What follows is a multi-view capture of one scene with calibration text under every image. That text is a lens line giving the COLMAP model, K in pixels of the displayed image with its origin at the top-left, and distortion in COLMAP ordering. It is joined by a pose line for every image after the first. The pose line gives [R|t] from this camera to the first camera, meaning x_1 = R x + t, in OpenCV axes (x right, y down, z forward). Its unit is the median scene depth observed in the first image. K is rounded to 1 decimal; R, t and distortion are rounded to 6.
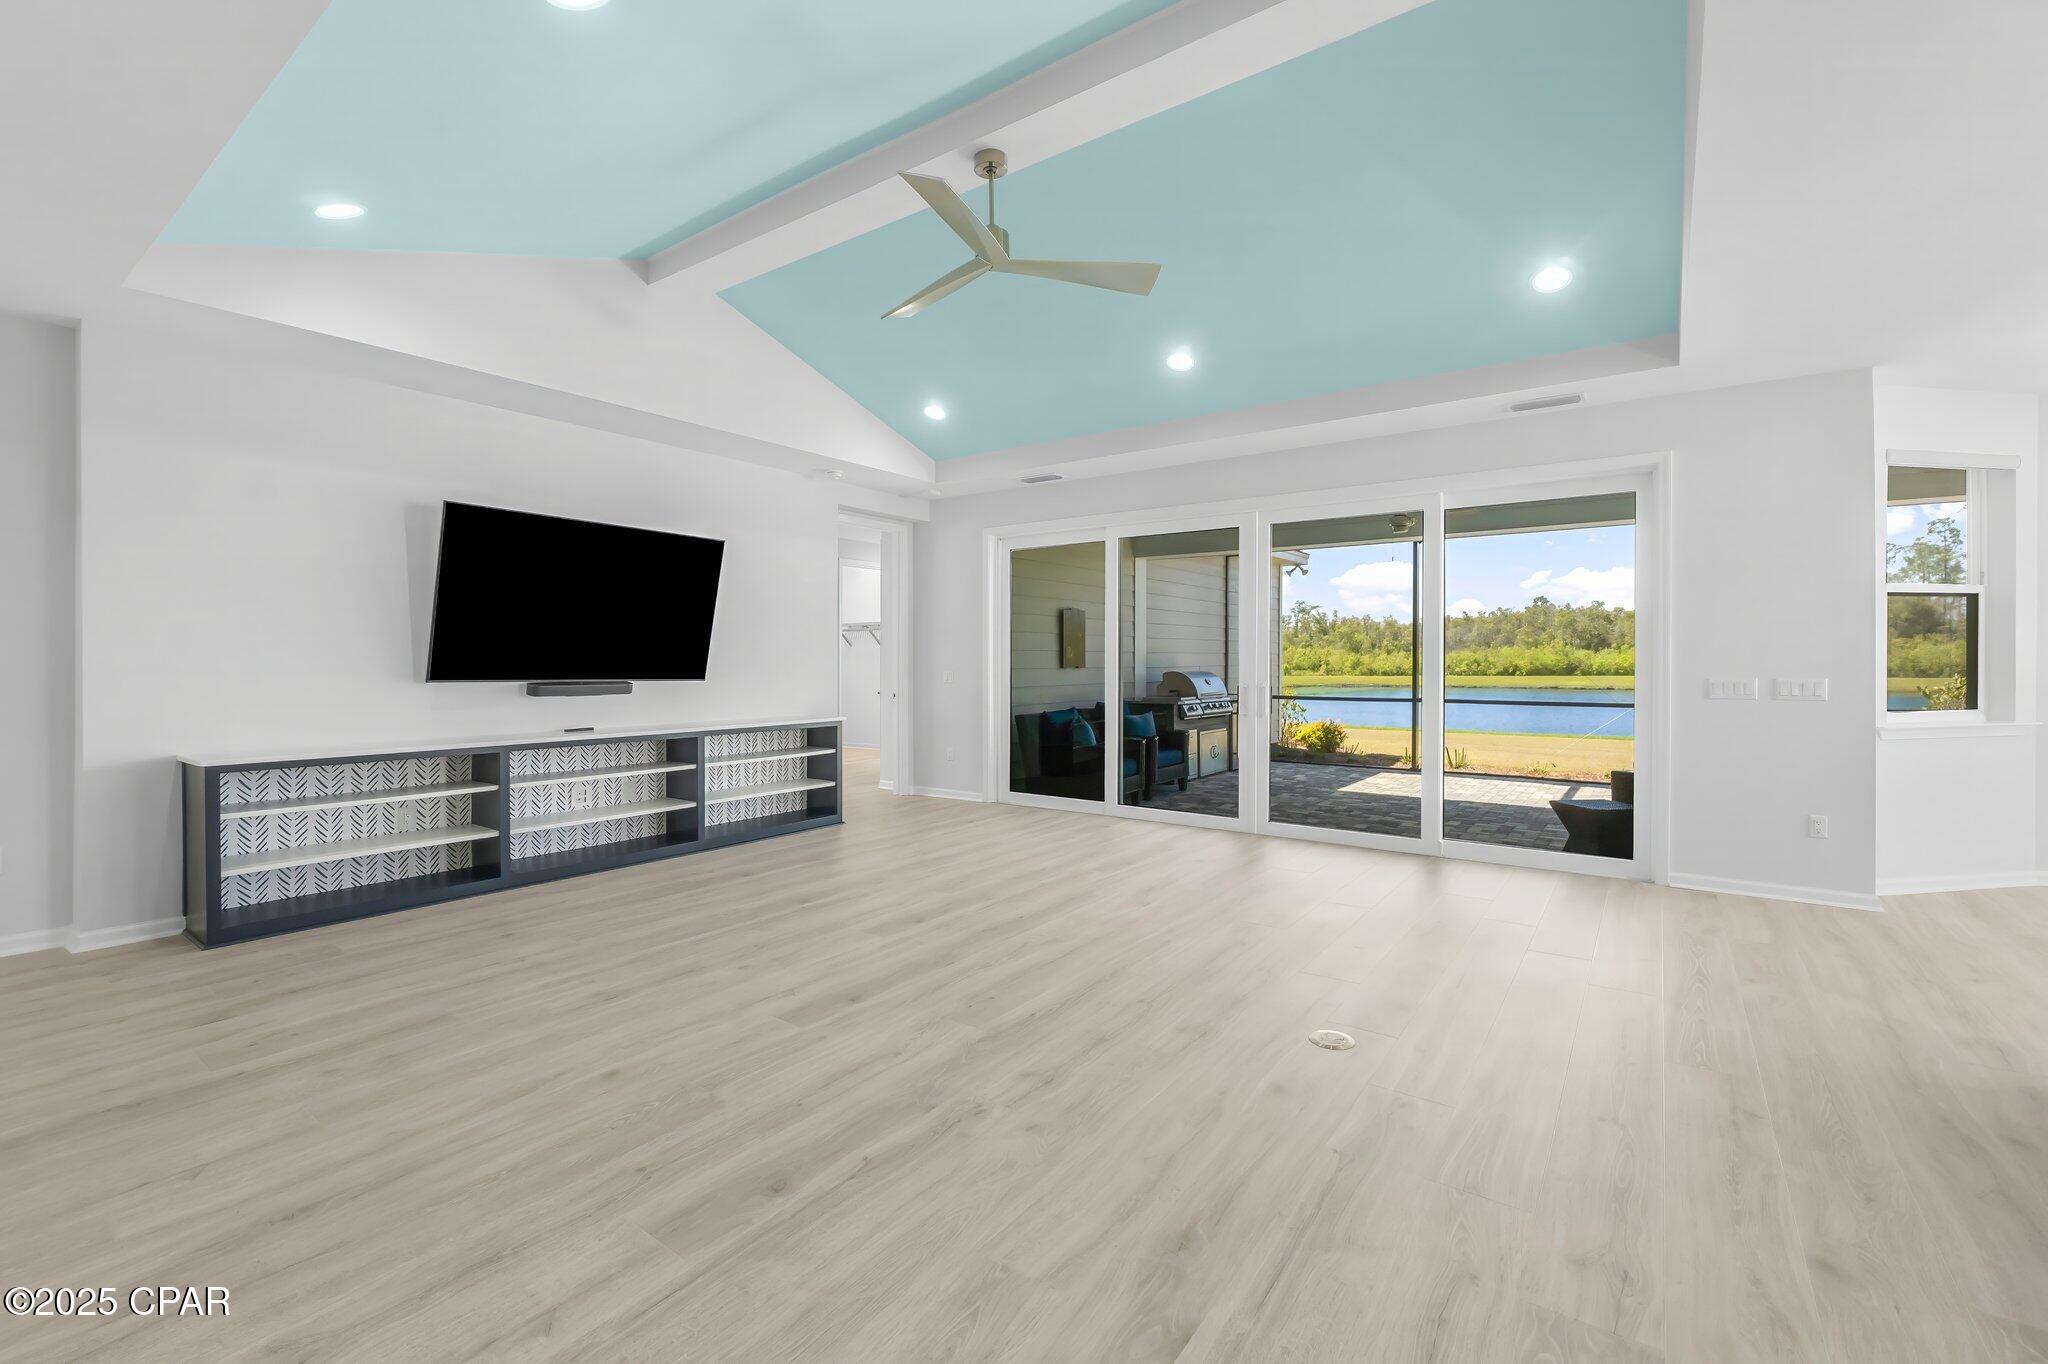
lens RADIAL K [[862.3, 0, 1032.1], [0, 862.3, 660.1], [0, 0, 1]] dist [-0.002598, -0.000675]
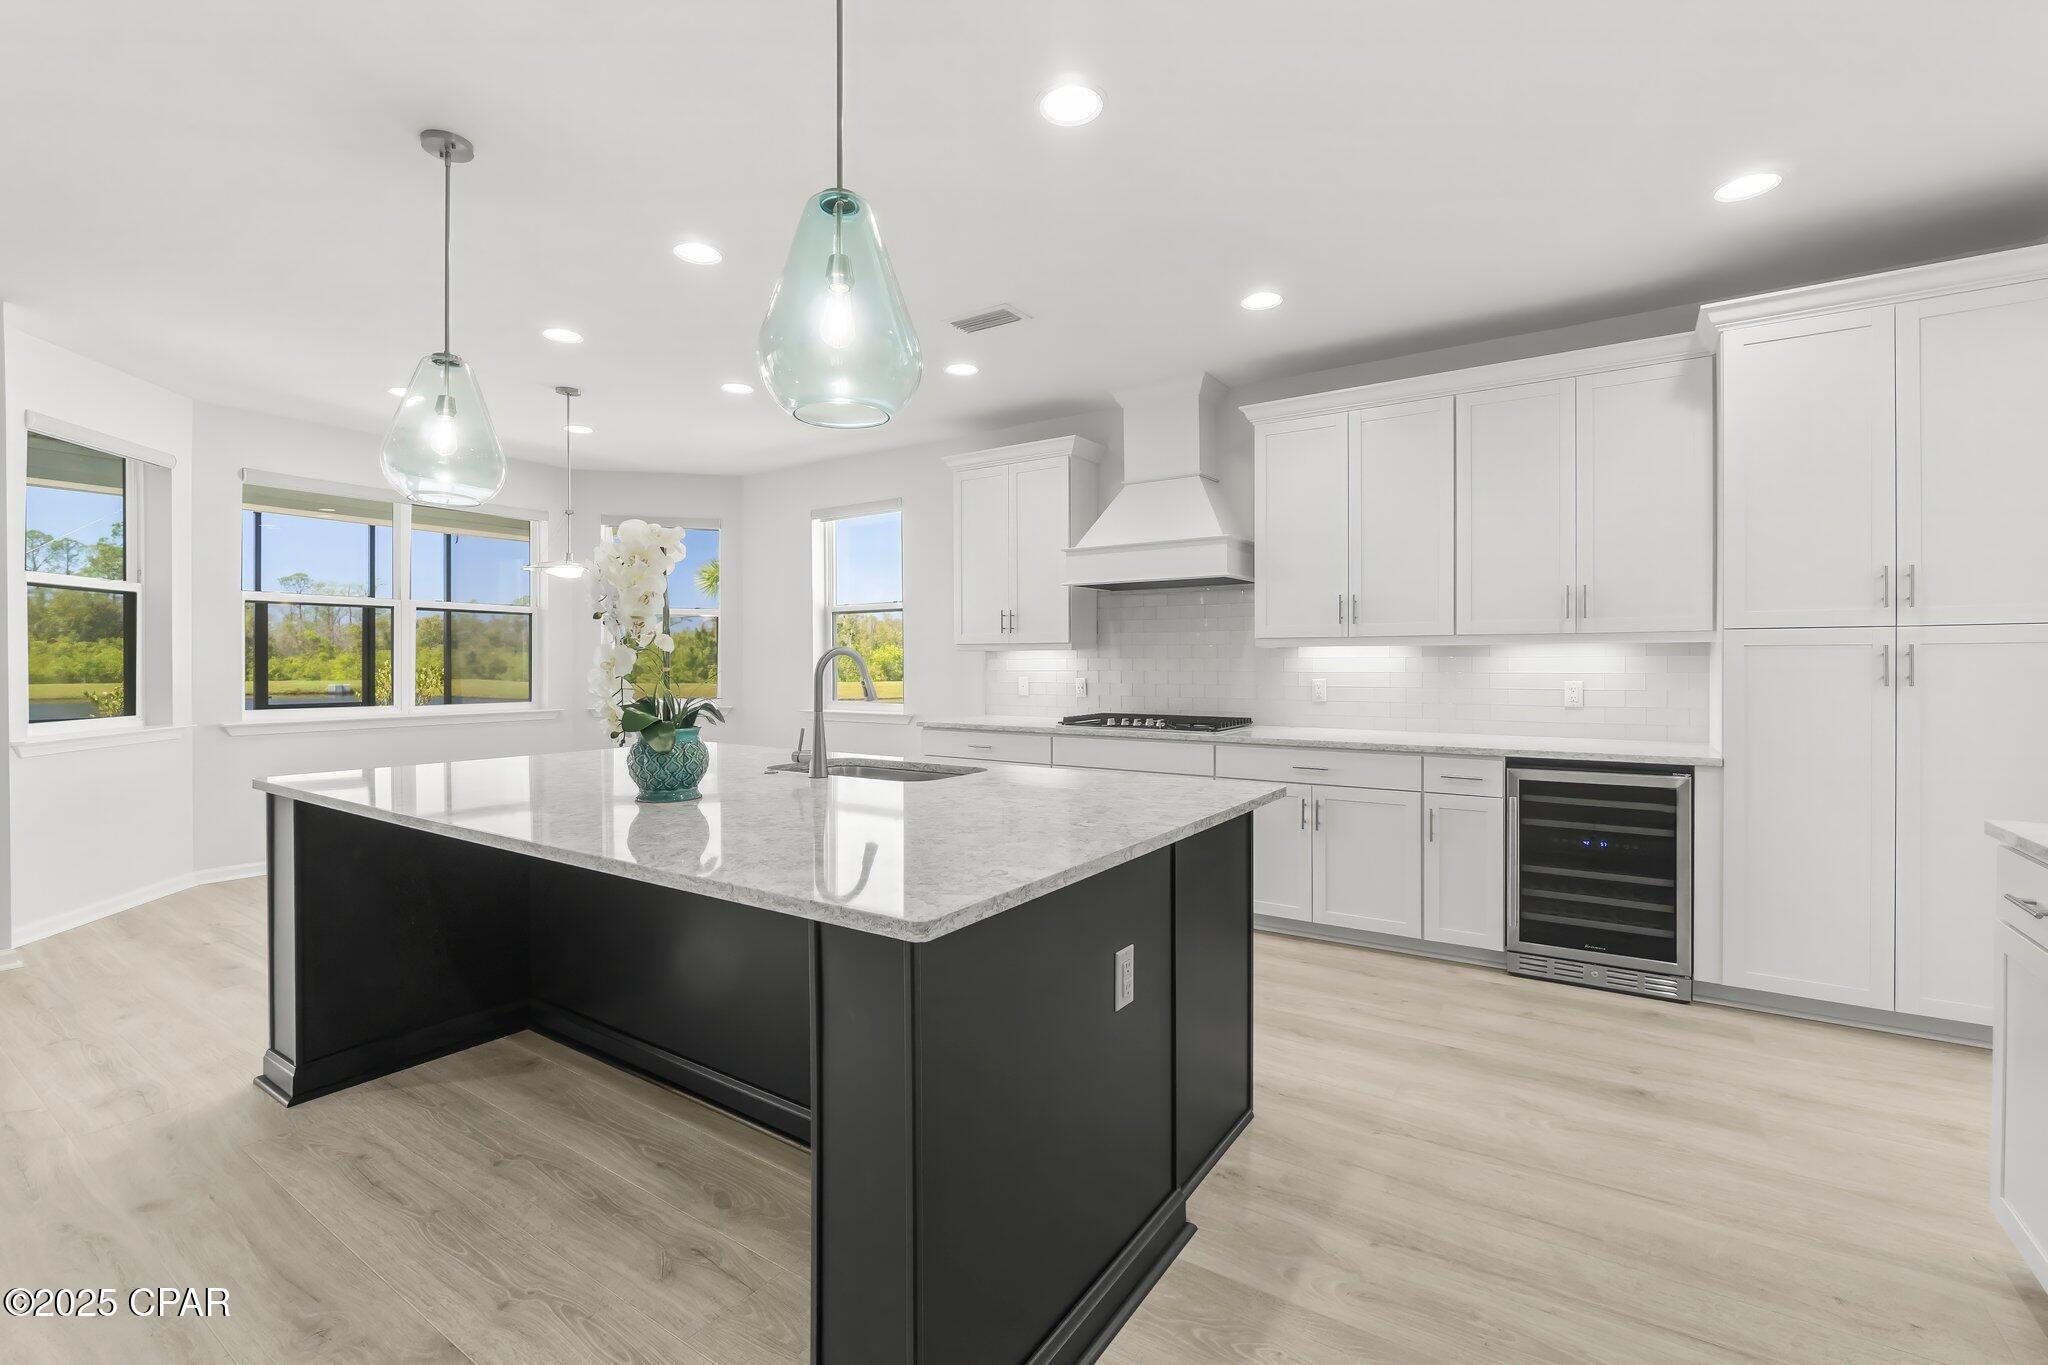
lens RADIAL K [[882.4, 0, 1024.0], [0, 882.4, 682.5], [0, 0, 1]] dist [0.000998, 0.000349]
pose [[-0.035242, -0.016754, 0.999238, 0.109672], [-0.002948, 0.999857, 0.016660, 0.003107], [-0.999374, -0.002358, -0.035286, 0.066865]]
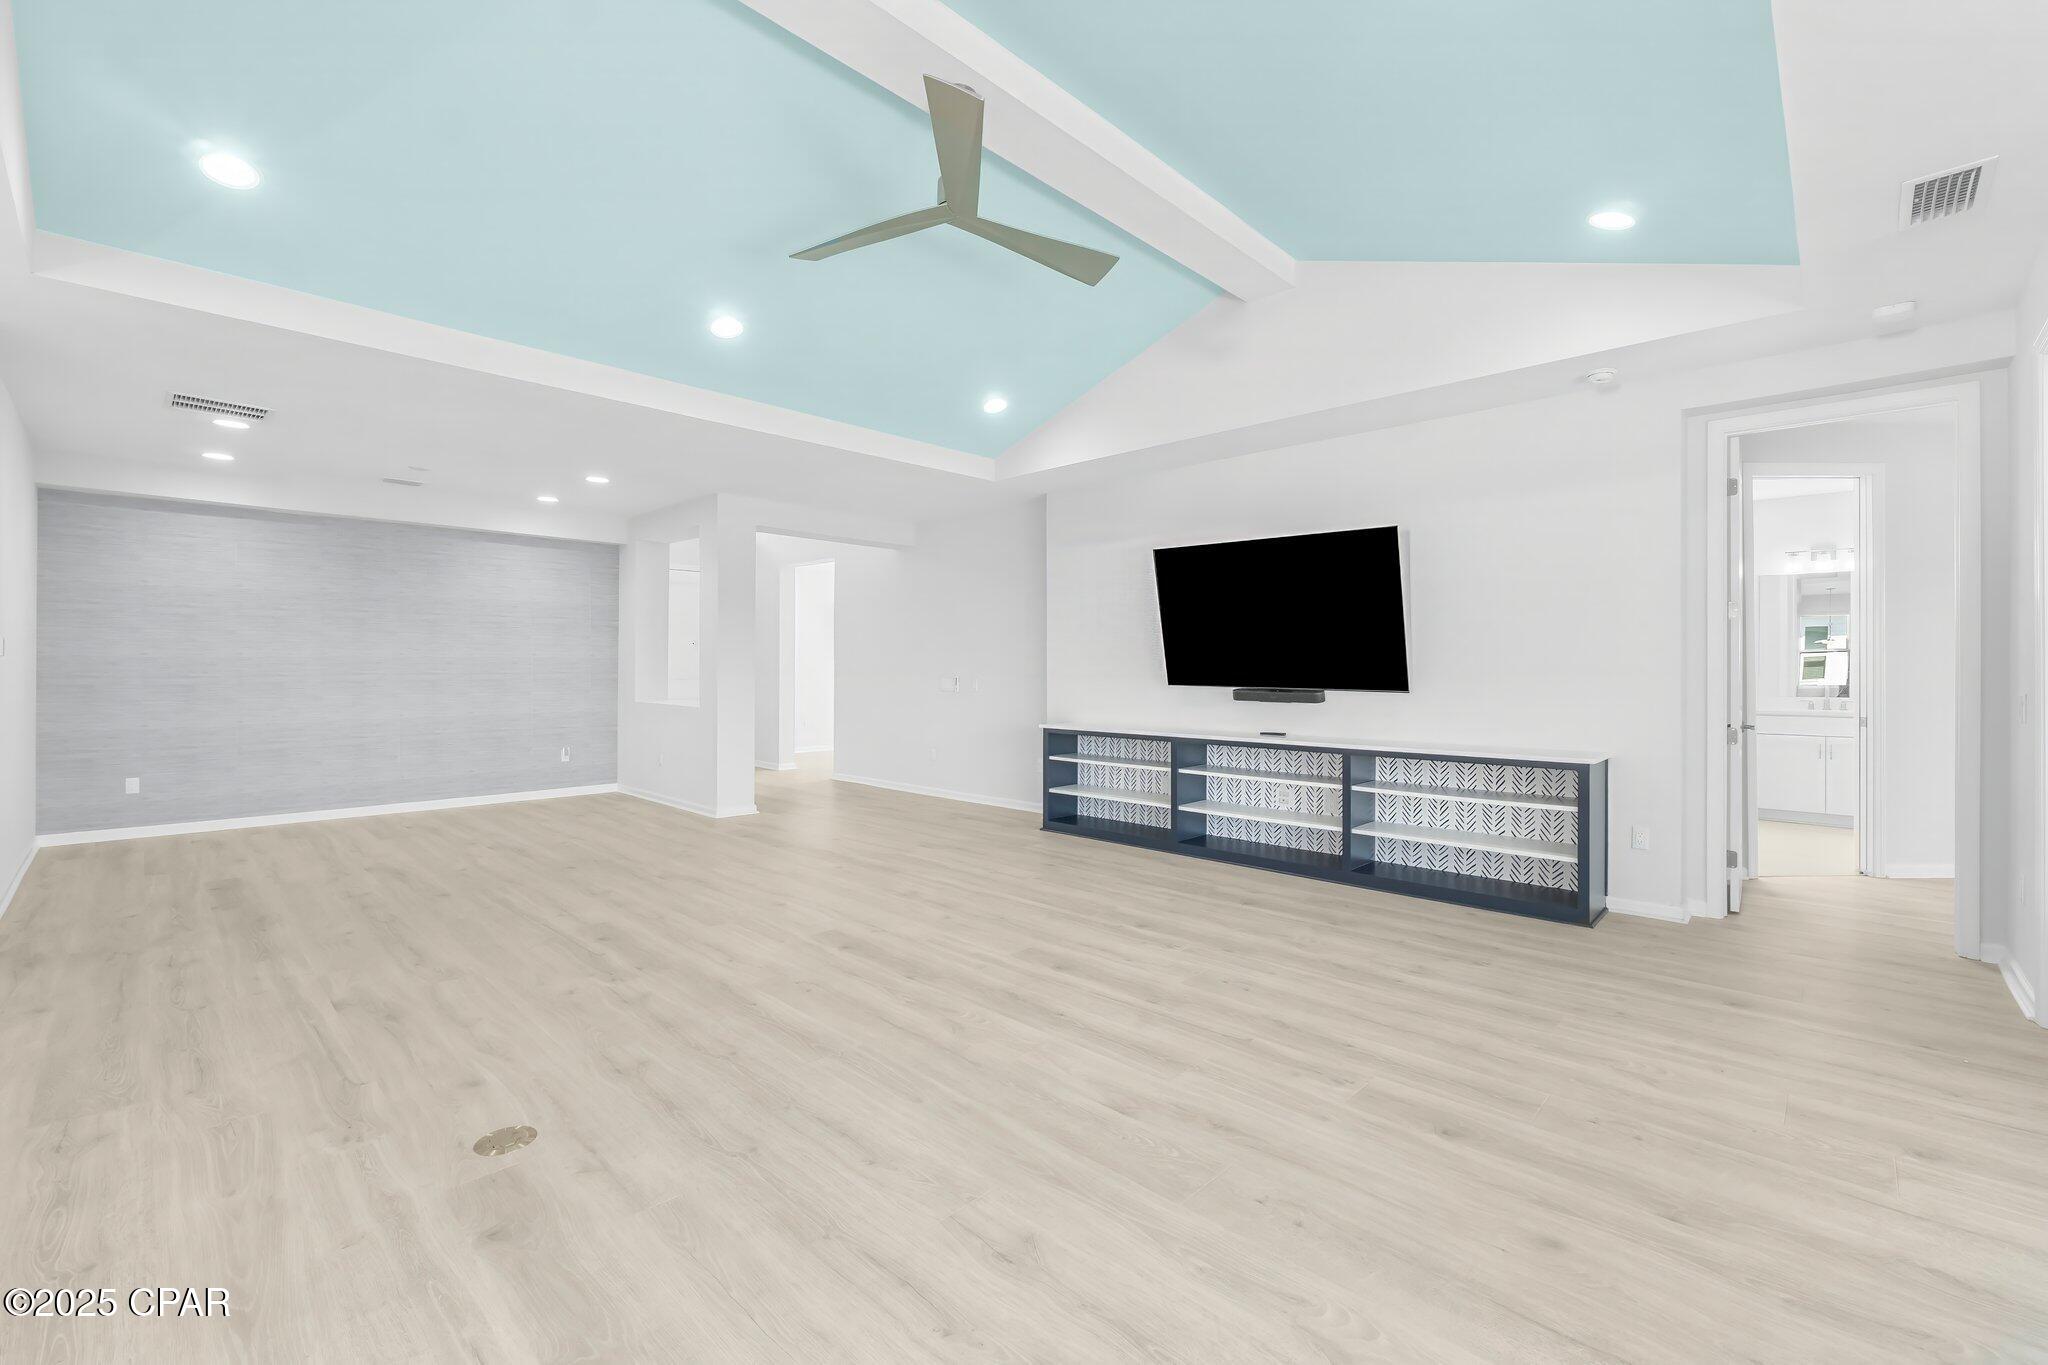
lens RADIAL K [[862.3, 0, 1032.1], [0, 862.3, 660.6], [0, 0, 1]] dist [-0.002598, -0.000675]
pose [[-0.138260, -0.011740, -0.990326, 0.701226], [-0.000882, 0.999931, -0.011731, 0.003436], [0.990396, -0.000749, -0.138261, 1.039682]]
